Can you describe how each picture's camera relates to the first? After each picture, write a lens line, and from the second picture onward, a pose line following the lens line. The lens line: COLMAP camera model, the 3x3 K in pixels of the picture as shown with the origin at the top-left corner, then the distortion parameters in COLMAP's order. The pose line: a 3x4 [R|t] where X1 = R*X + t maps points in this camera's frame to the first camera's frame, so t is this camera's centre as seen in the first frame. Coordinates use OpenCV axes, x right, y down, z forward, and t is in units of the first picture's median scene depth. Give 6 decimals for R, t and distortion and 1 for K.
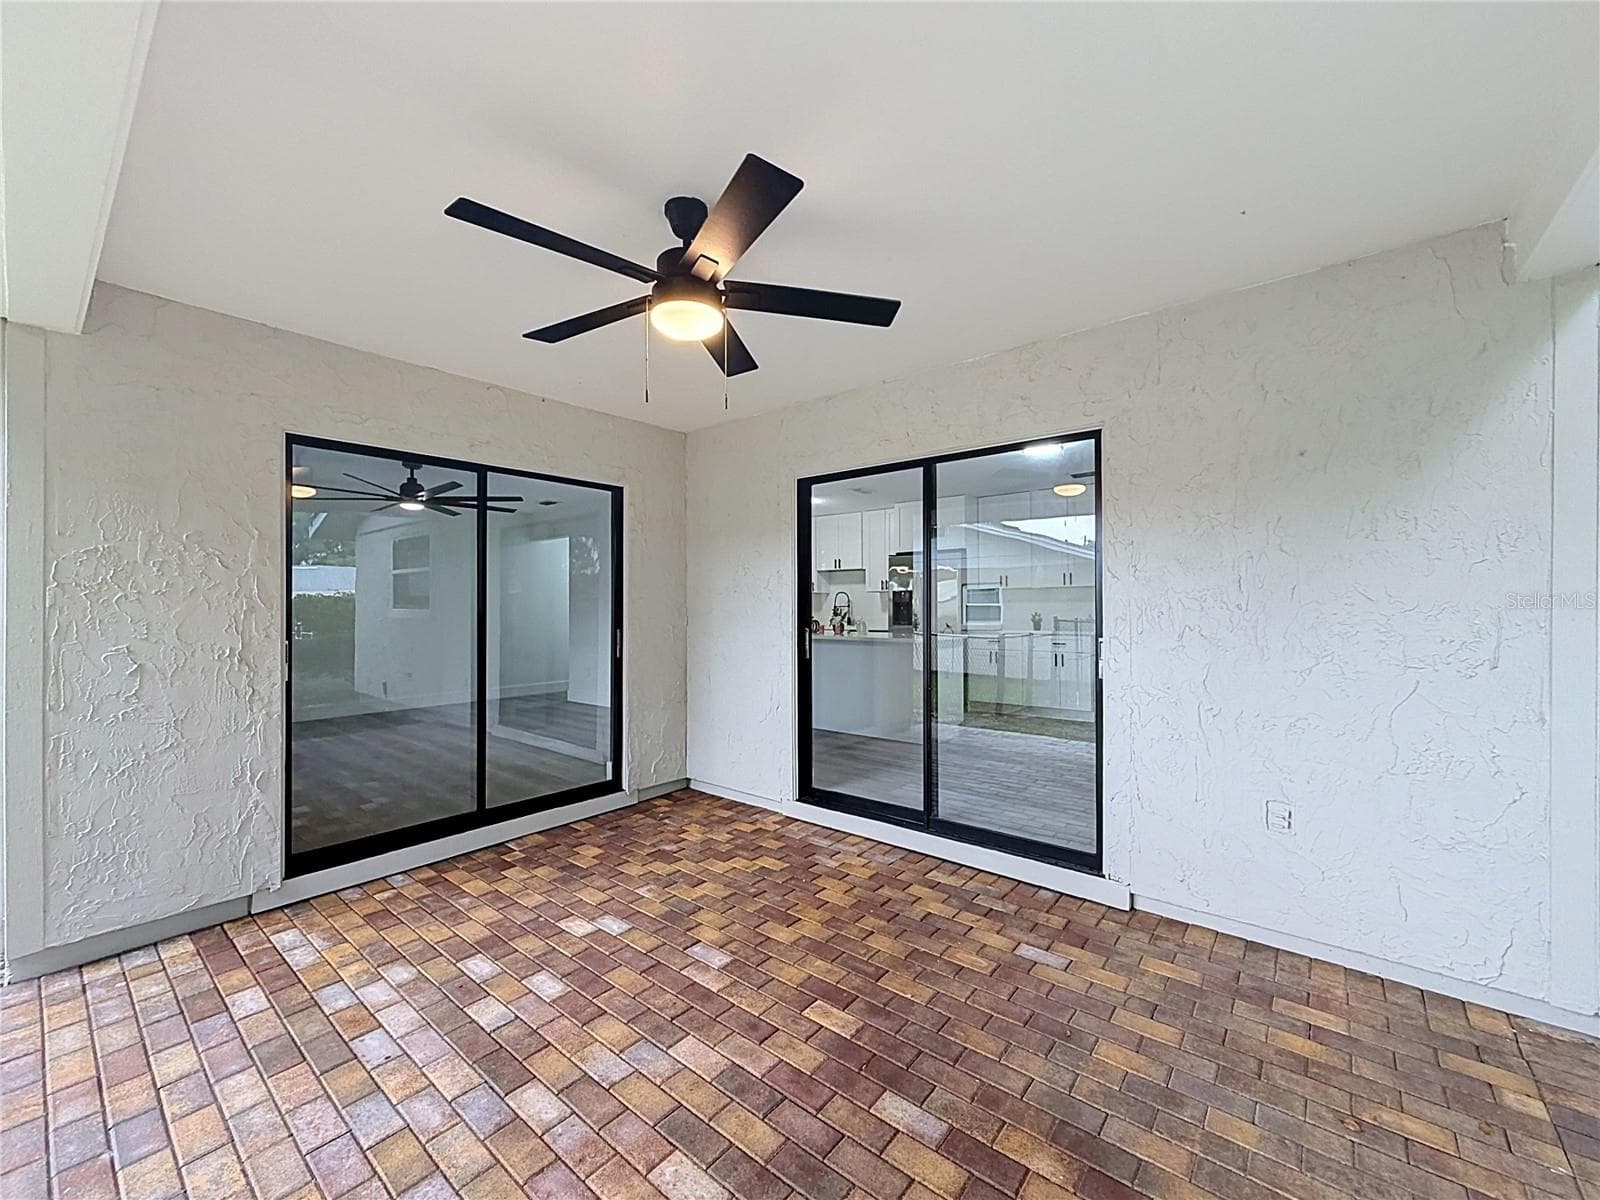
lens RADIAL K [[643.7, 0, 797.3], [0, 643.7, 607.0], [0, 0, 1]] dist [-0.001045, -0.000018]
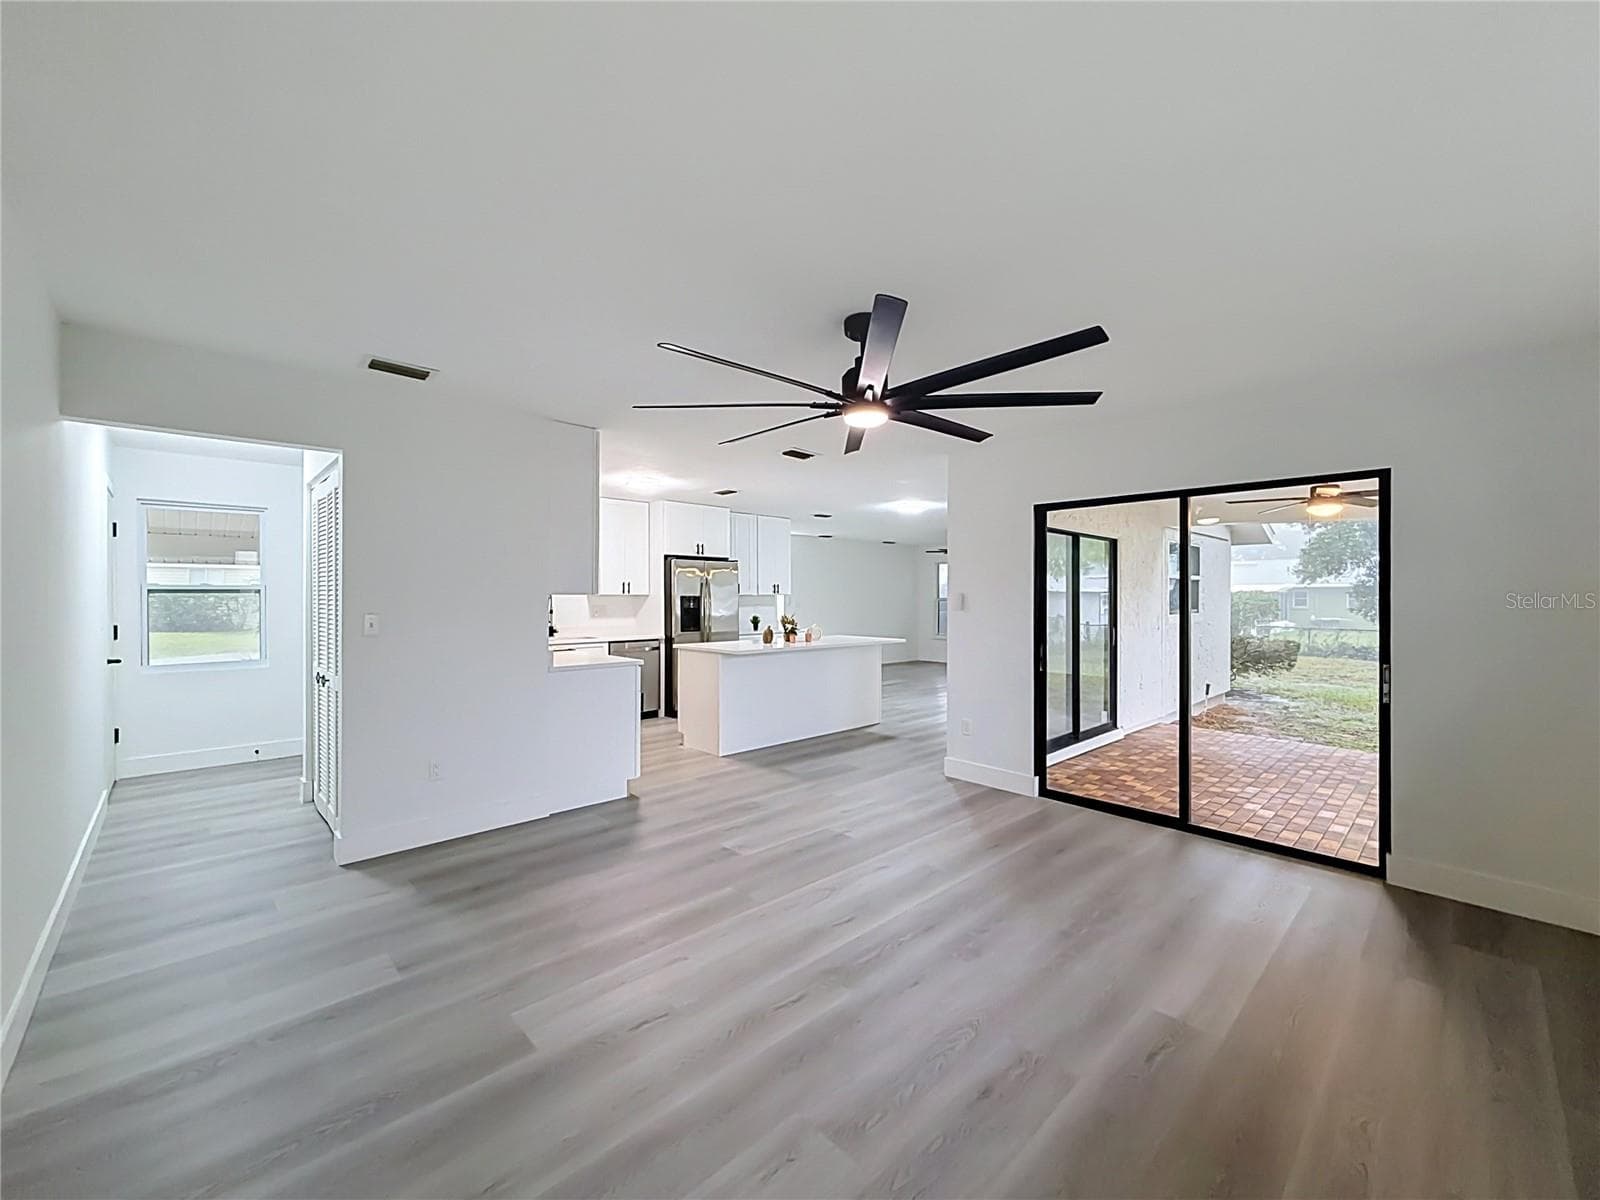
lens RADIAL K [[643.7, 0, 803.6], [0, 643.7, 598.3], [0, 0, 1]] dist [-0.001045, -0.000018]
pose [[0.113727, -0.000944, 0.993512, -1.841696], [-0.004518, 0.999989, 0.001468, -0.054687], [-0.993502, -0.004656, 0.113722, 1.722649]]
